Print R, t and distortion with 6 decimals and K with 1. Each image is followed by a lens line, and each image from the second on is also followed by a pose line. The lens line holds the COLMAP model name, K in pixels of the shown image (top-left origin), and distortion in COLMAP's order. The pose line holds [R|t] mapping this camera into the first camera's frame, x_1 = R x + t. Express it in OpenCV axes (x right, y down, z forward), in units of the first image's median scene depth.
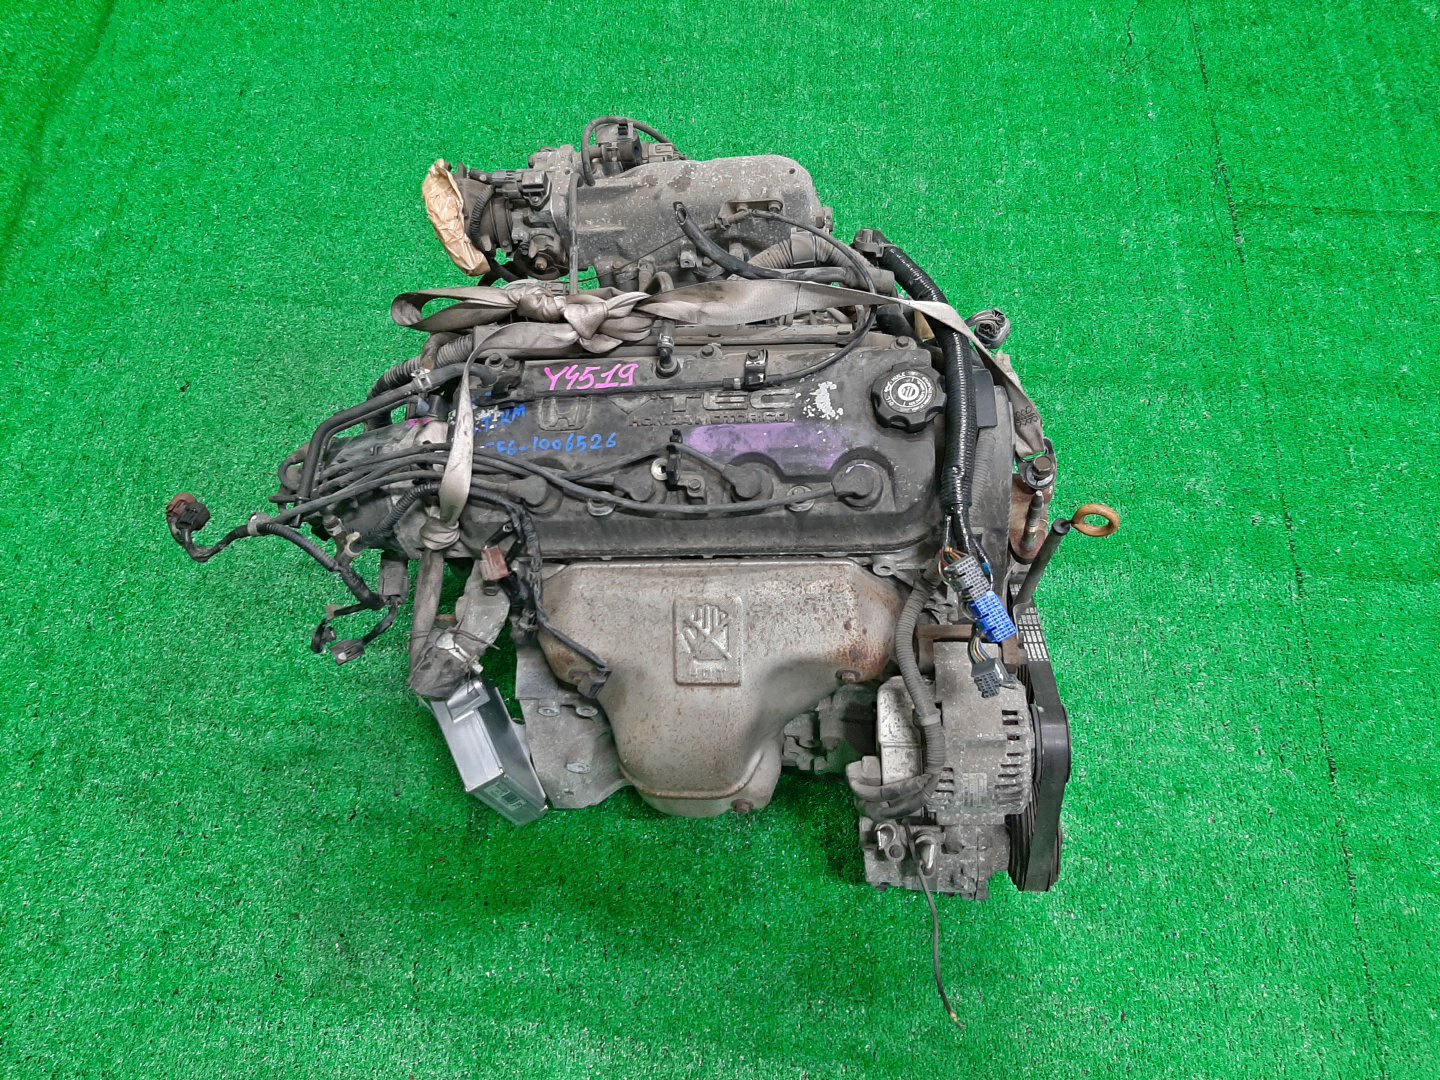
lens RADIAL K [[1158.9, 0, 720.0], [0, 1158.9, 540.0], [0, 0, 1]] dist [-0.005354, -0.007834]
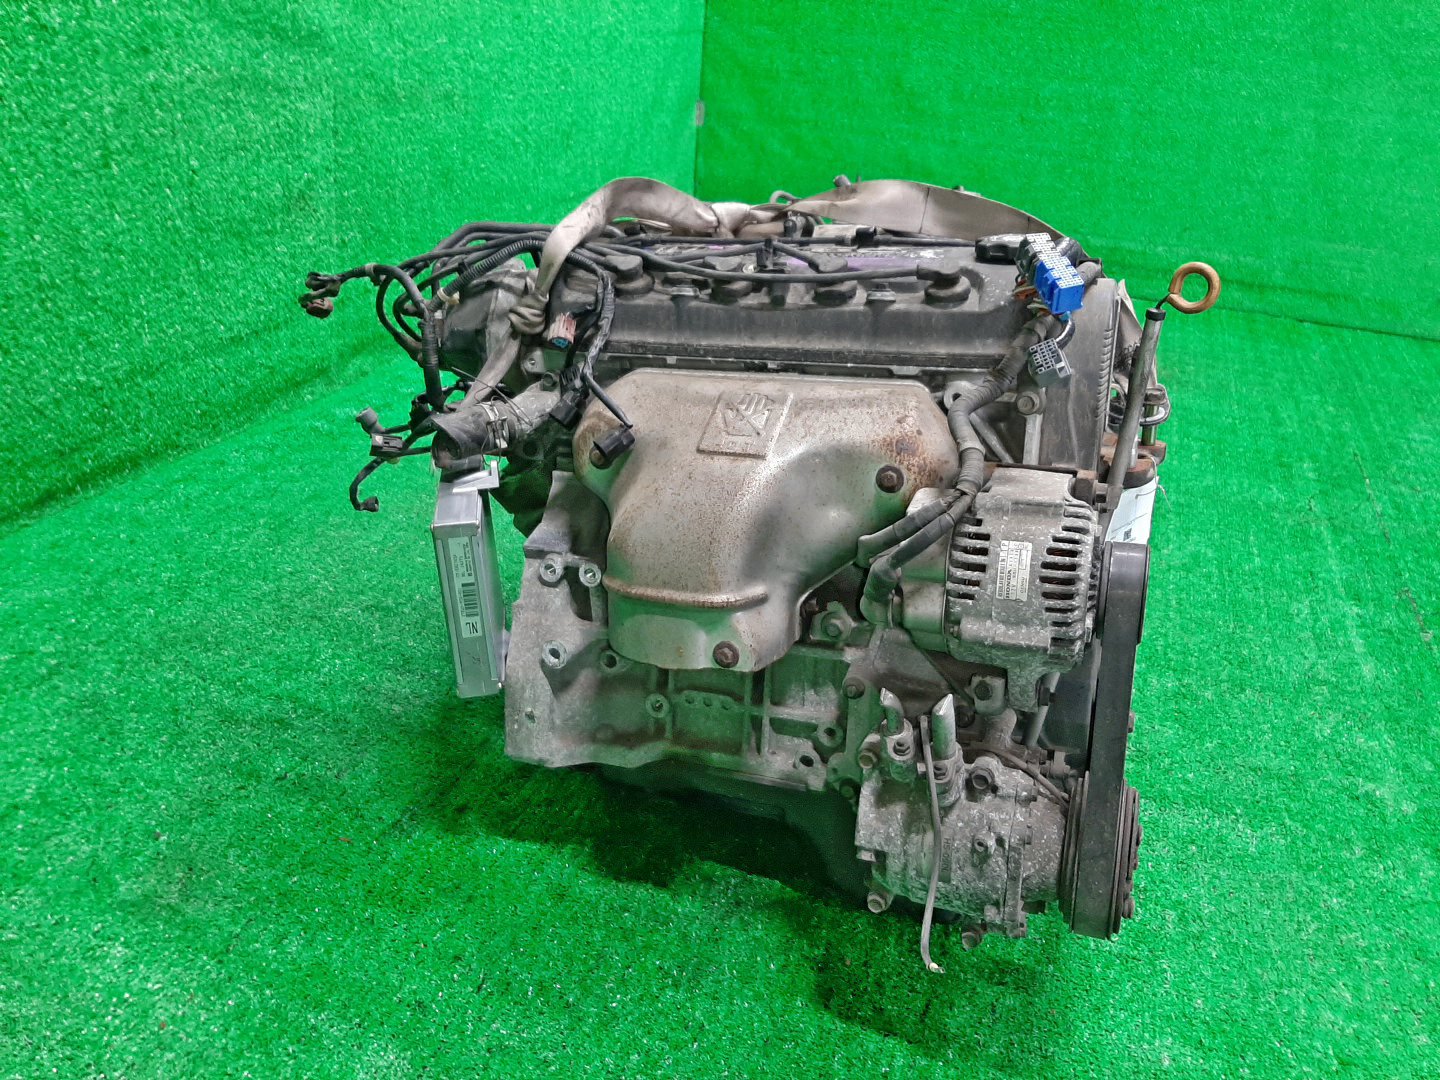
lens RADIAL K [[1158.9, 0, 720.0], [0, 1158.9, 540.0], [0, 0, 1]] dist [-0.005354, -0.007834]
pose [[0.947762, 0.204892, -0.244472, 0.210294], [-0.313640, 0.738232, -0.597197, 0.700626], [0.058116, 0.642676, 0.763930, 0.365816]]
